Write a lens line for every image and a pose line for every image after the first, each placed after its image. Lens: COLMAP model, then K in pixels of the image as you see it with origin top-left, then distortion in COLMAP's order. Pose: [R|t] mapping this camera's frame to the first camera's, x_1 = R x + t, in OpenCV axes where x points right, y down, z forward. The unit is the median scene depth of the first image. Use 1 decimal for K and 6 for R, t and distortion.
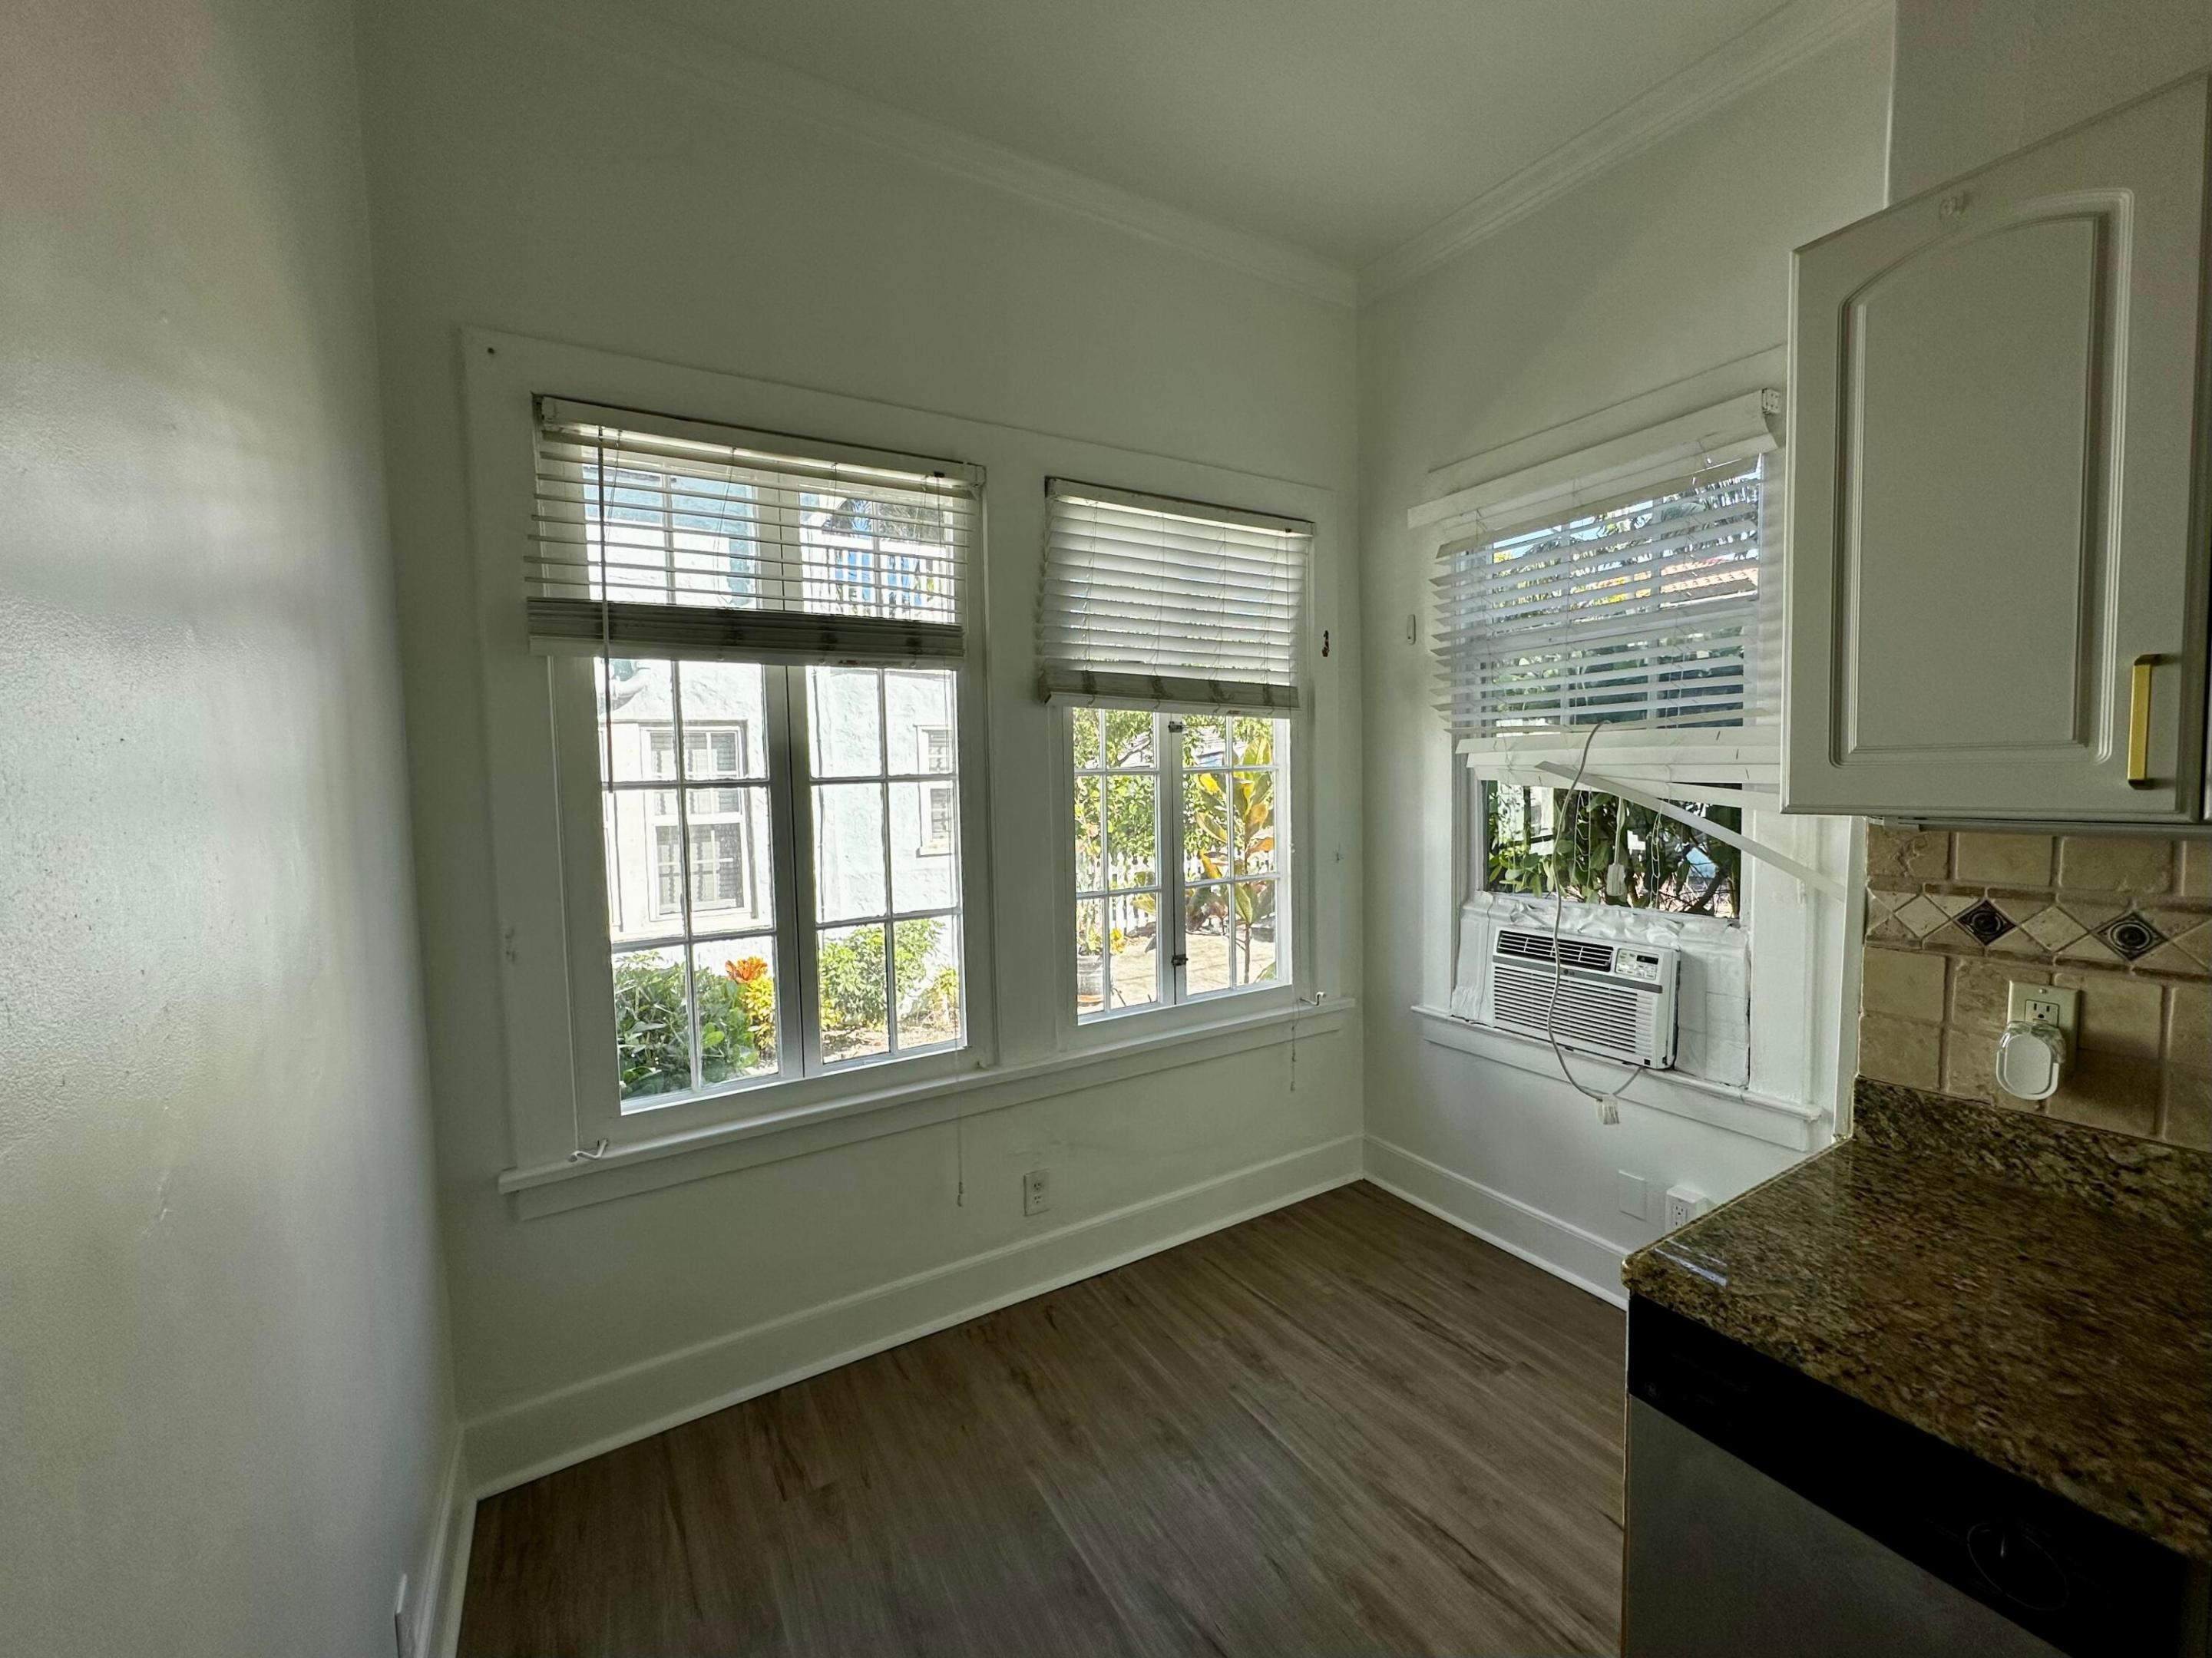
lens RADIAL K [[910.0, 0, 1106.0], [0, 910.0, 829.0], [0, 0, 1]] dist [0.001267, 0.000041]
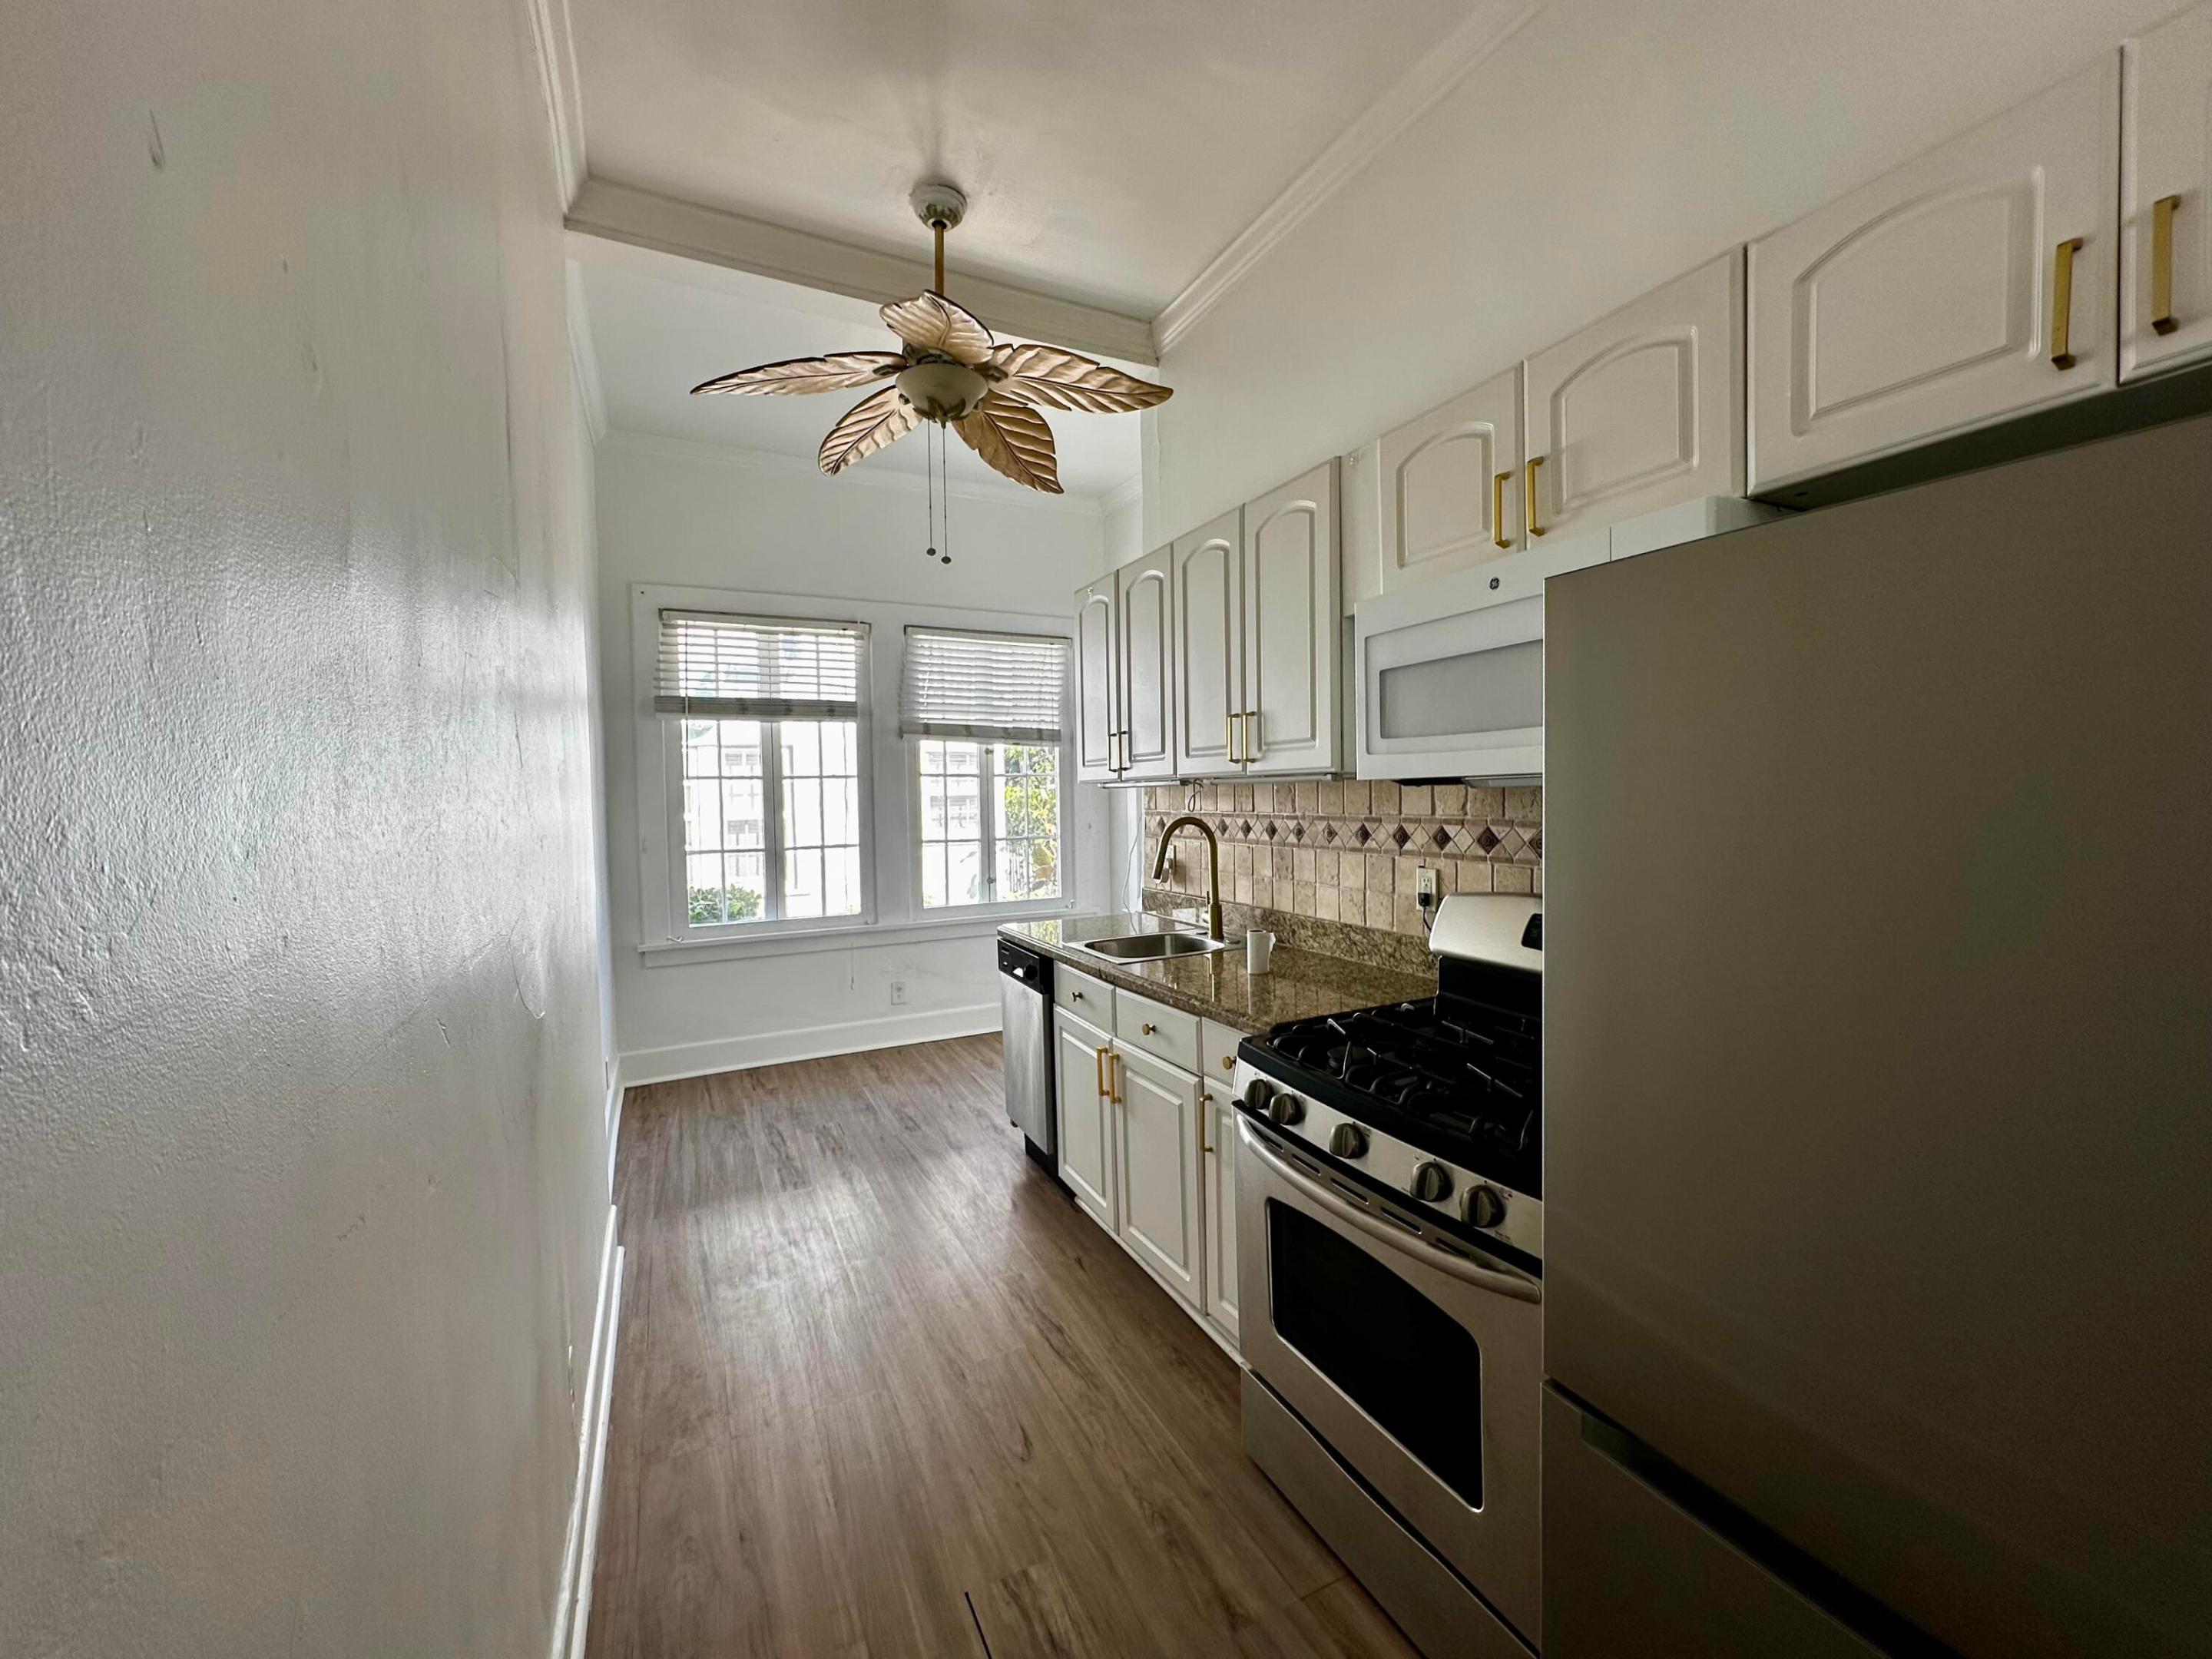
lens RADIAL K [[881.4, 0, 1106.0], [0, 881.4, 829.5], [0, 0, 1]] dist [-0.000414, 0.000160]
pose [[0.997655, 0.011314, -0.067499, 0.547109], [-0.012606, 0.999745, -0.018747, 0.094267], [0.067269, 0.019554, 0.997543, -0.947014]]
